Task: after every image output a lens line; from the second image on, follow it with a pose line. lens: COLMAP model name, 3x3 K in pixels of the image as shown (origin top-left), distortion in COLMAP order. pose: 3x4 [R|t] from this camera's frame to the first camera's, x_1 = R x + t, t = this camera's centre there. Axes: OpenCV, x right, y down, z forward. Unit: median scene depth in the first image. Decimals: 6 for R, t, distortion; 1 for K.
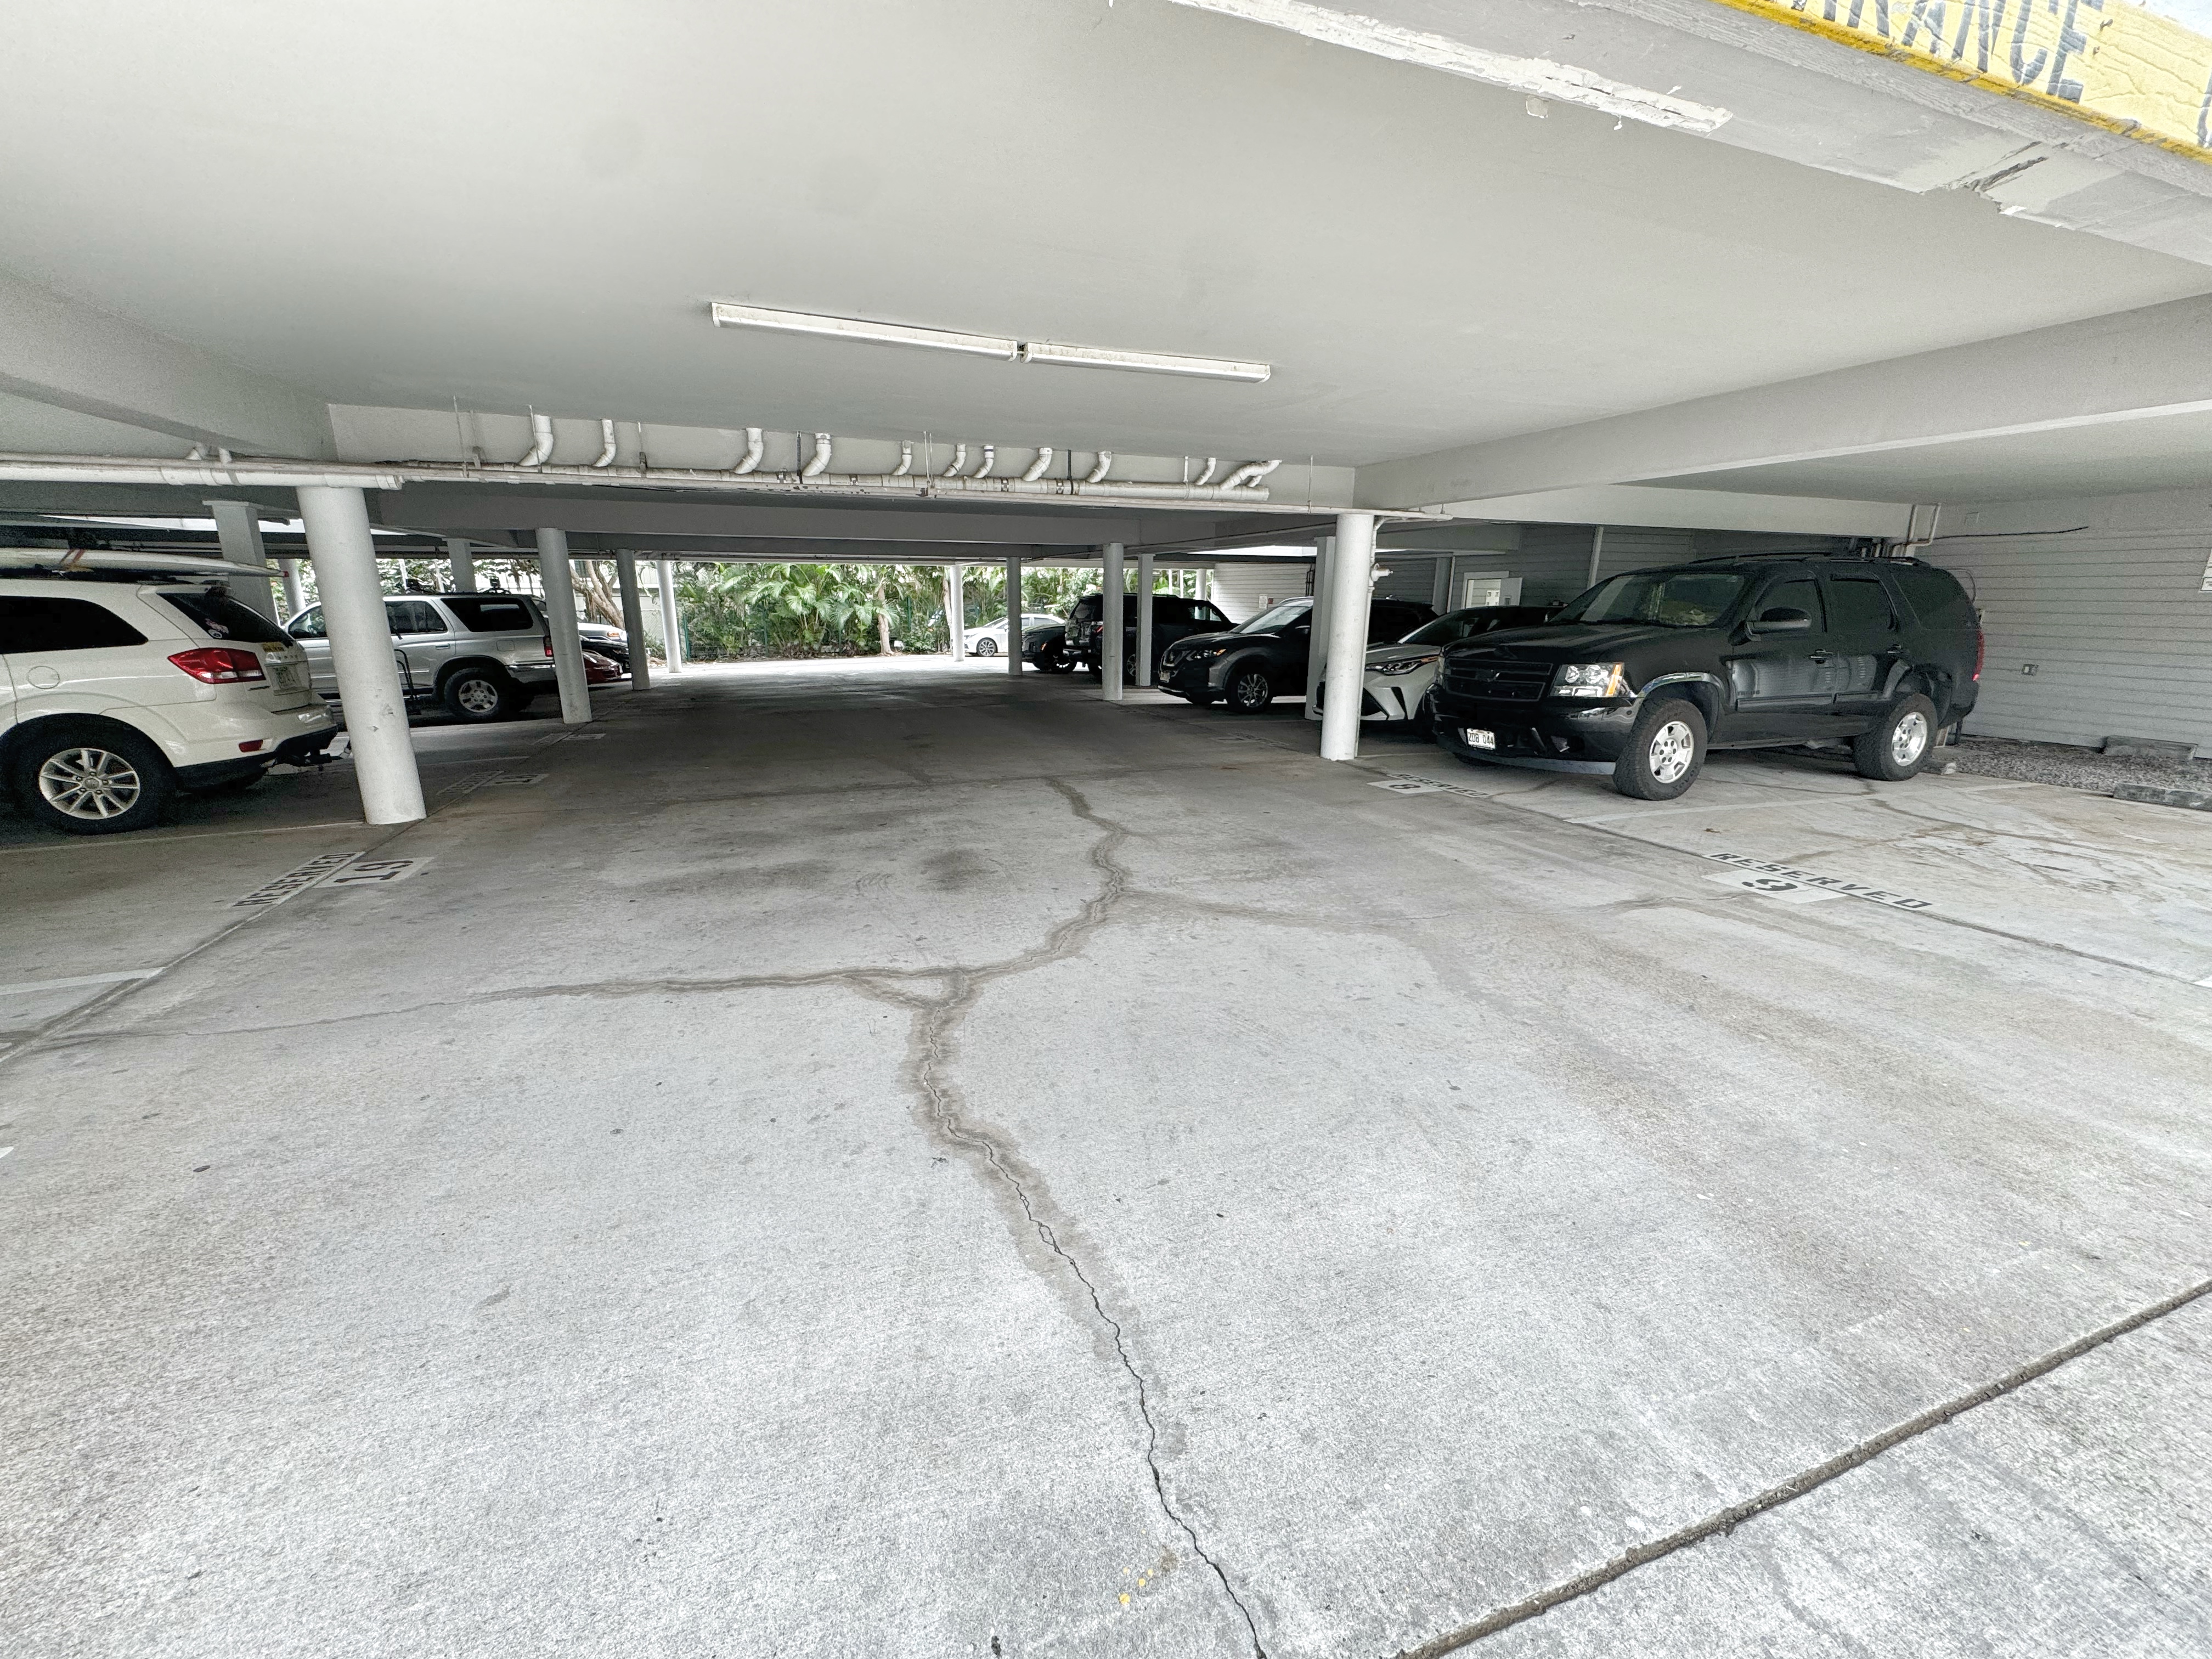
lens RADIAL K [[894.1, 0, 1108.6], [0, 894.1, 825.4], [0, 0, 1]] dist [-0.002762, -0.000015]
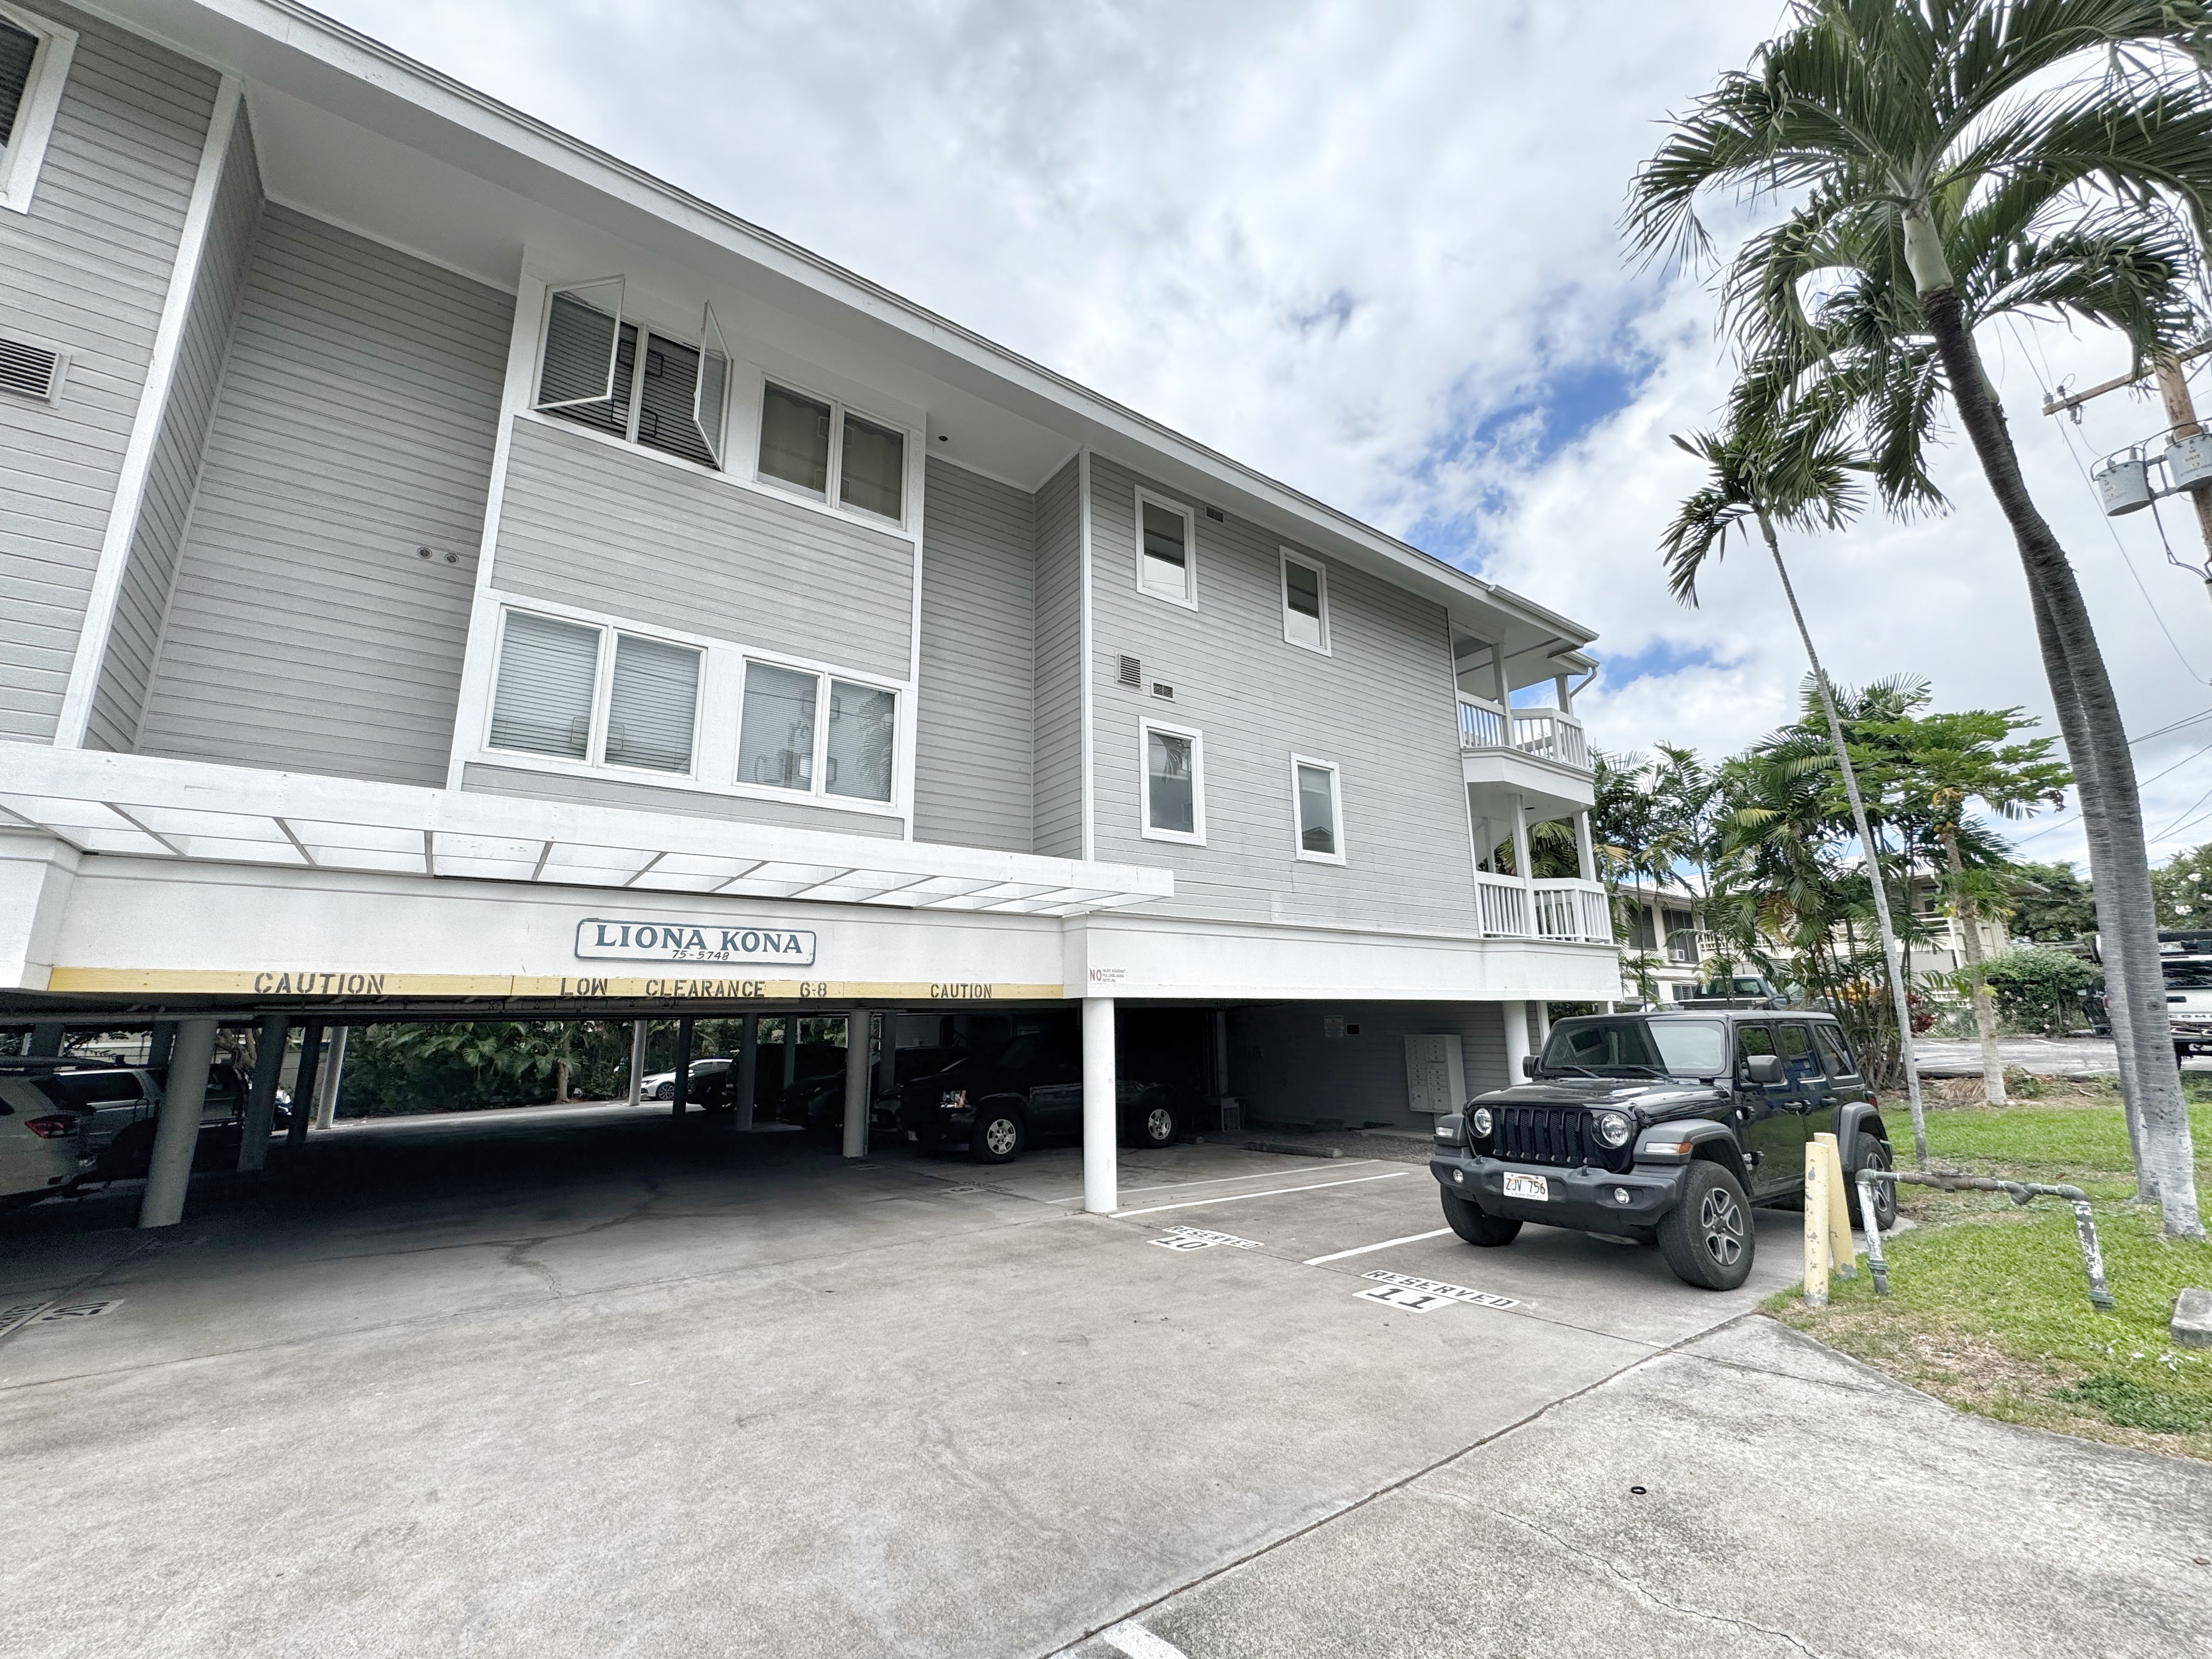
lens RADIAL K [[894.1, 0, 1108.6], [0, 894.1, 825.4], [0, 0, 1]] dist [-0.002762, -0.000015]
pose [[0.959769, 0.041899, 0.277646, 0.075831], [0.089349, 0.891836, -0.443447, 0.049076], [-0.266195, 0.450414, 0.852213, -0.250885]]
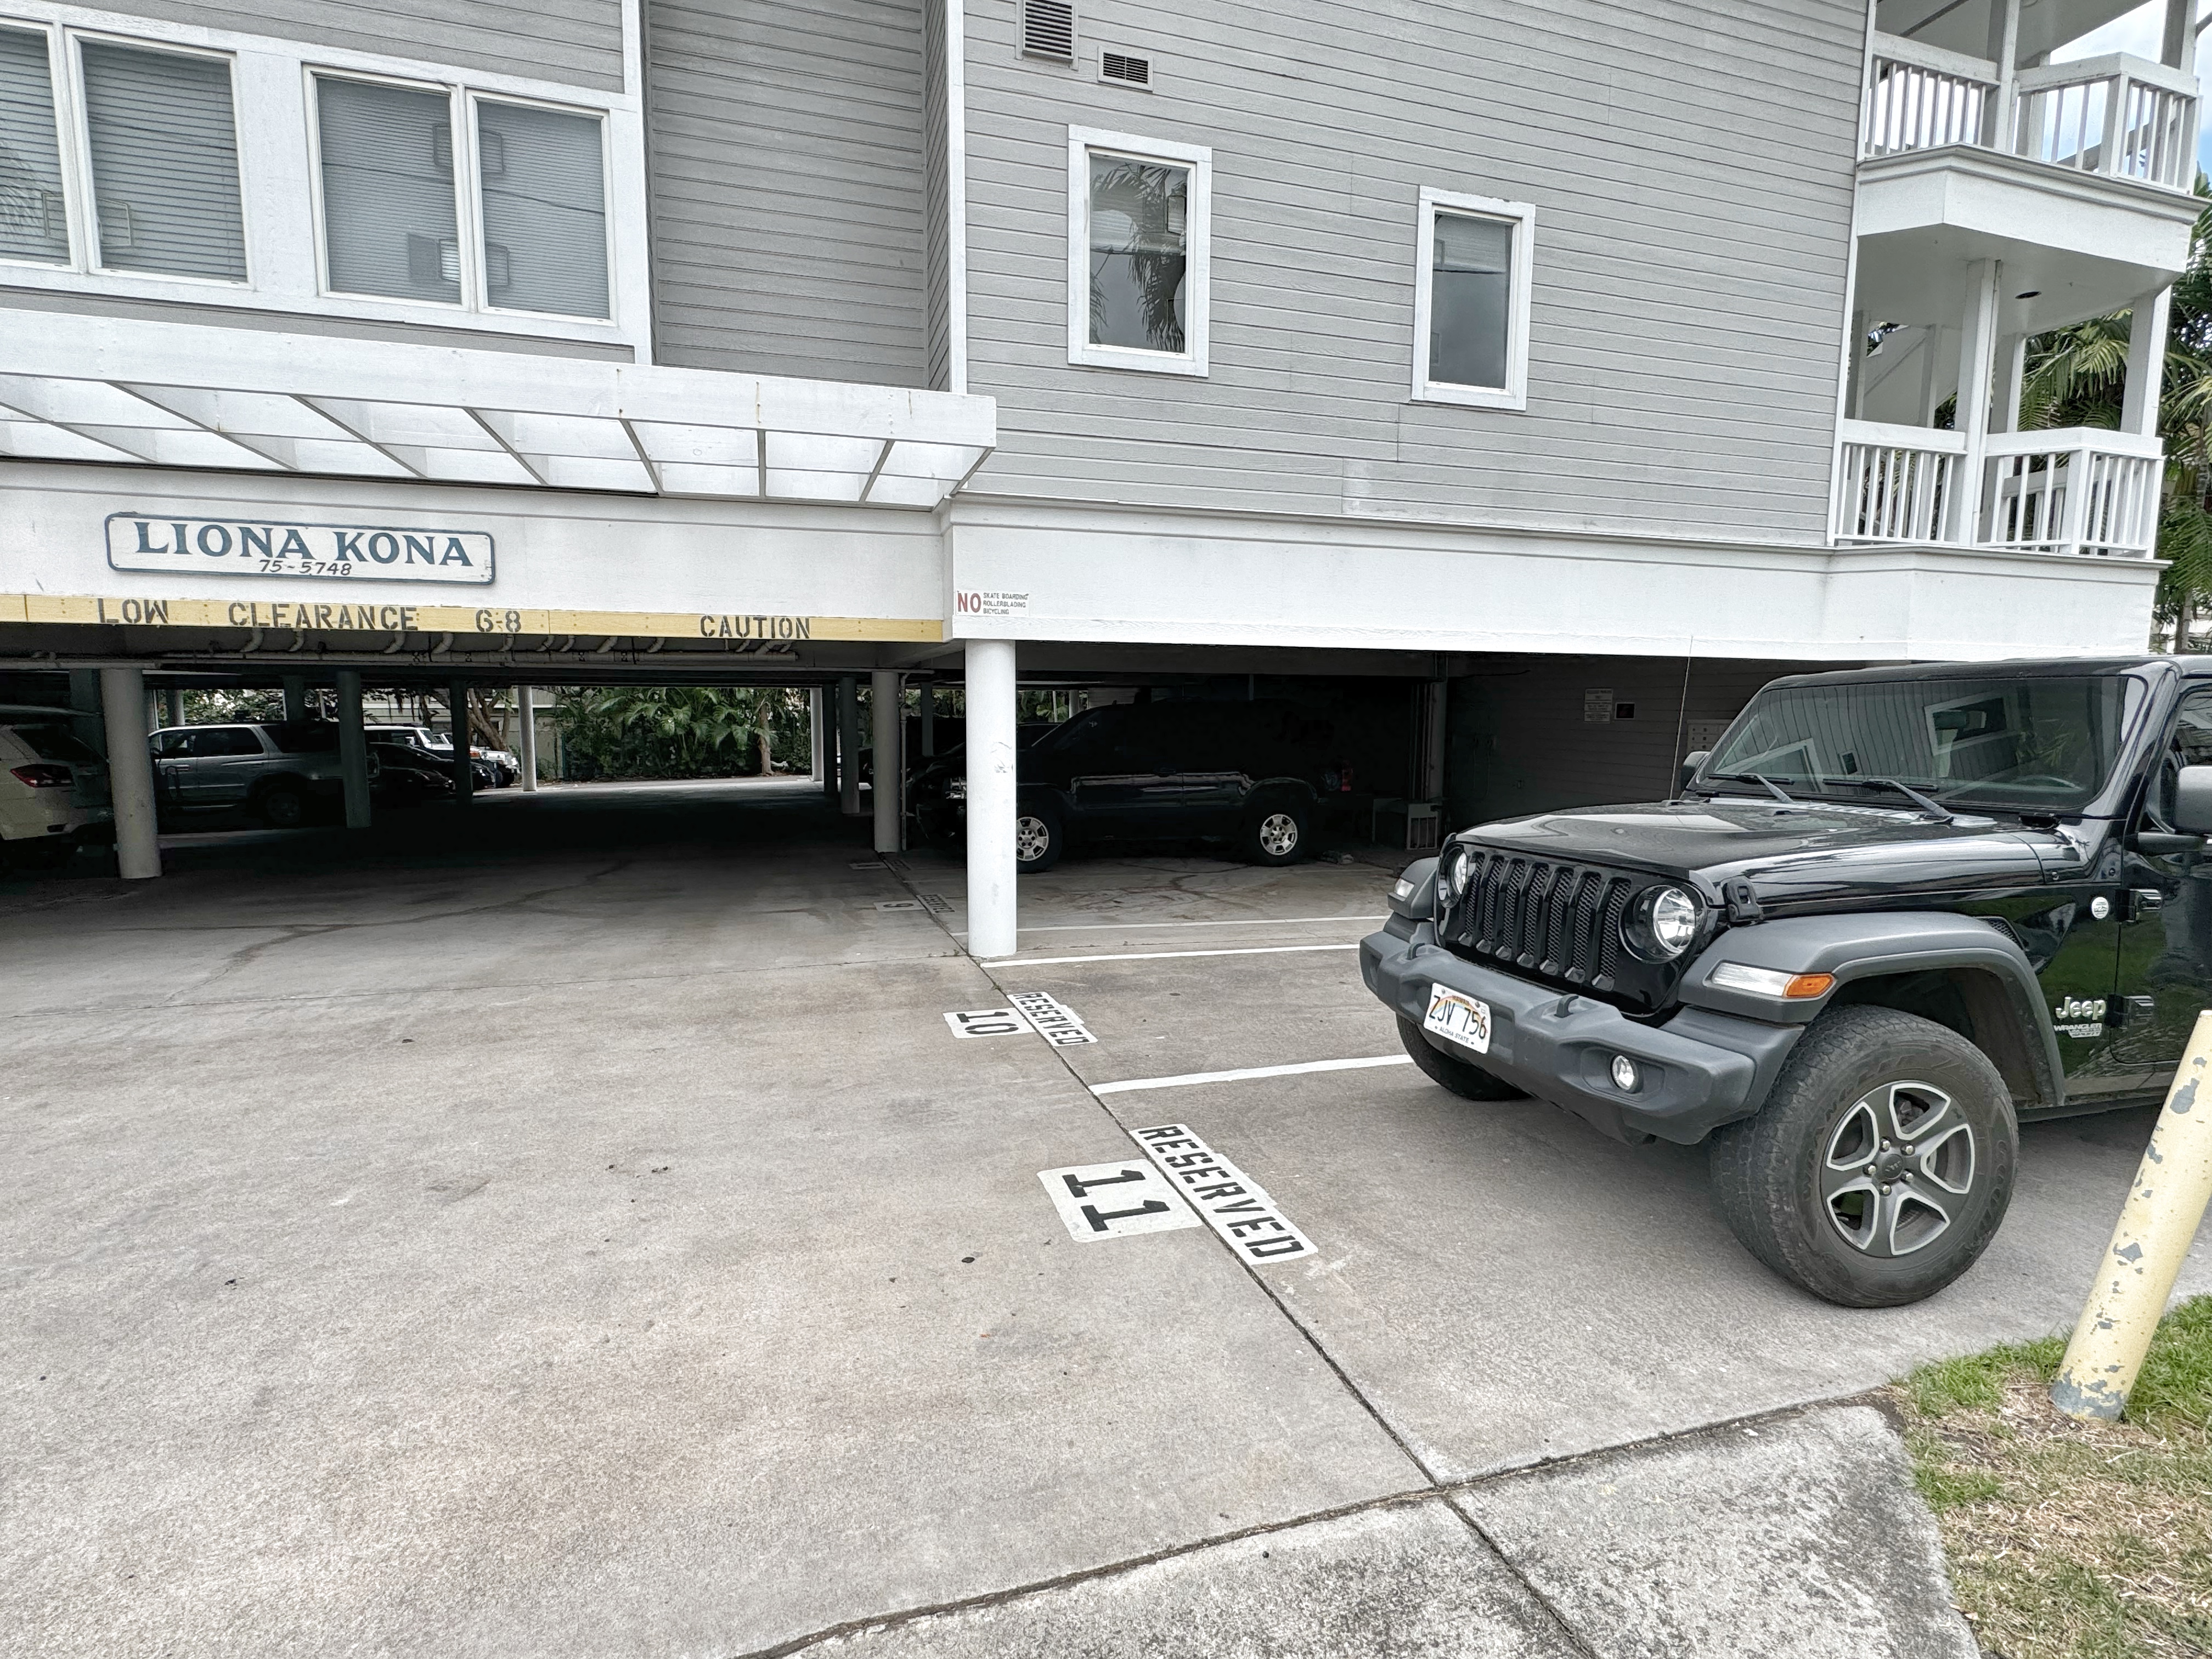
lens RADIAL K [[1072.9, 0, 1106.4], [0, 1072.9, 825.7], [0, 0, 1]] dist [-0.002983, -0.000098]
pose [[0.999102, 0.004020, -0.042173, 0.212908], [-0.010025, 0.989648, -0.143163, 0.035415], [0.041161, 0.143457, 0.988800, -0.171458]]
